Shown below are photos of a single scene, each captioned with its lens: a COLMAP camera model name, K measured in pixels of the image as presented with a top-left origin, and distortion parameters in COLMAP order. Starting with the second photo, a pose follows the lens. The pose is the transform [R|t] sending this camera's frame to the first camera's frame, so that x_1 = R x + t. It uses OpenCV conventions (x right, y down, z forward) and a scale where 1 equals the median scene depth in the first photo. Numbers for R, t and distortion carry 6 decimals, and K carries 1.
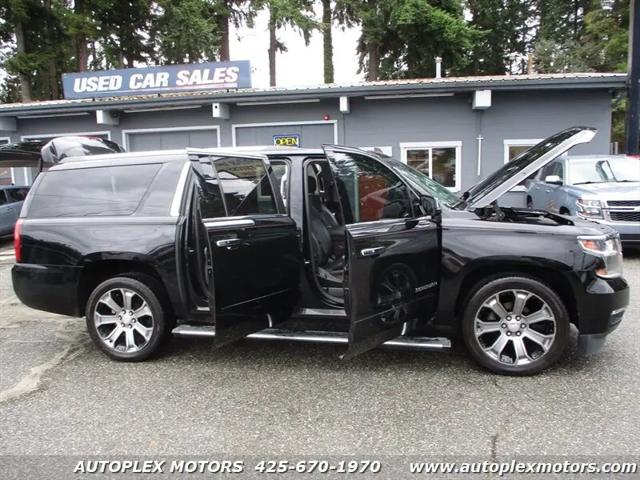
lens RADIAL K [[547.4, 0, 325.2], [0, 547.4, 241.9], [0, 0, 1]] dist [-0.053031, 0.027839]
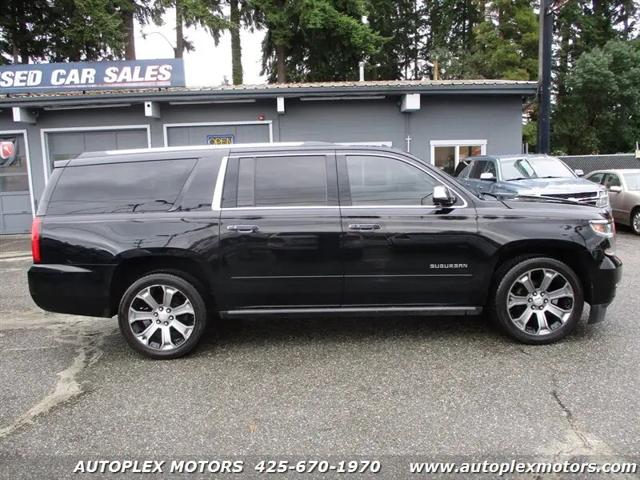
lens RADIAL K [[547.4, 0, 322.6], [0, 547.4, 241.8], [0, 0, 1]] dist [-0.053031, 0.027839]
pose [[0.981279, -0.028596, 0.190458, -0.098950], [0.029307, 0.999570, -0.000918, 0.006082], [-0.190349, 0.006483, 0.981695, -0.011664]]
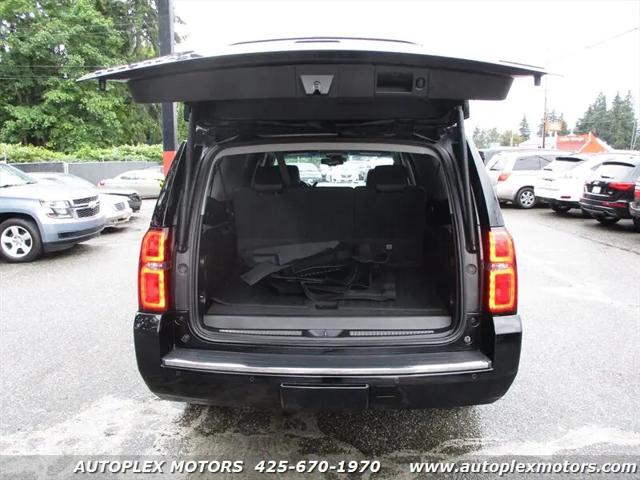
lens RADIAL K [[547.4, 0, 319.9], [0, 547.4, 237.7], [0, 0, 1]] dist [-0.053031, 0.027839]
pose [[-0.158919, -0.108044, 0.981362, -0.415960], [0.151446, 0.979562, 0.132370, -0.053756], [-0.975607, 0.169660, -0.139308, 0.494957]]
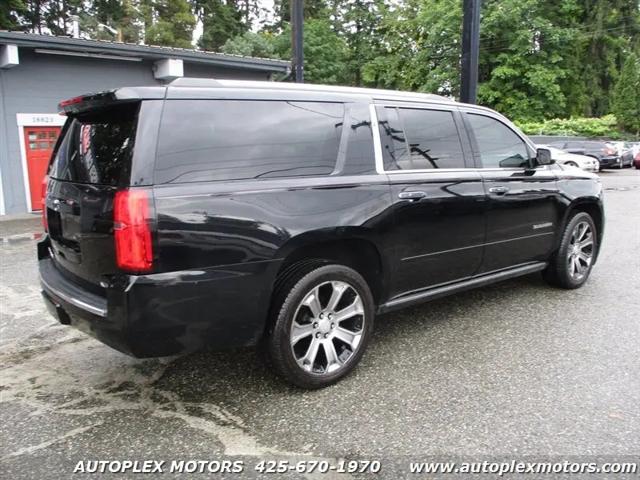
lens RADIAL K [[547.4, 0, 317.6], [0, 547.4, 238.3], [0, 0, 1]] dist [-0.053031, 0.027839]
pose [[0.627563, -0.113265, 0.770282, -0.341679], [0.094458, 0.993129, 0.069077, -0.007301], [-0.772814, 0.029409, 0.633951, 0.213401]]
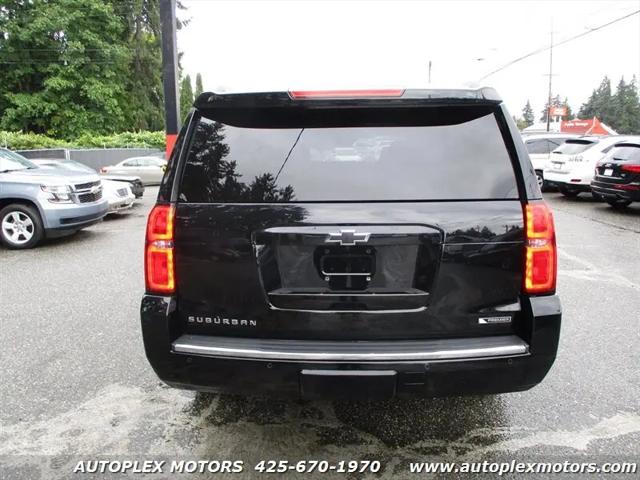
lens RADIAL K [[547.4, 0, 319.1], [0, 547.4, 238.6], [0, 0, 1]] dist [-0.053031, 0.027839]
pose [[-0.153846, -0.131243, 0.979340, -0.399231], [0.157374, 0.975233, 0.155415, -0.048303], [-0.975482, 0.178033, -0.129381, 0.500100]]
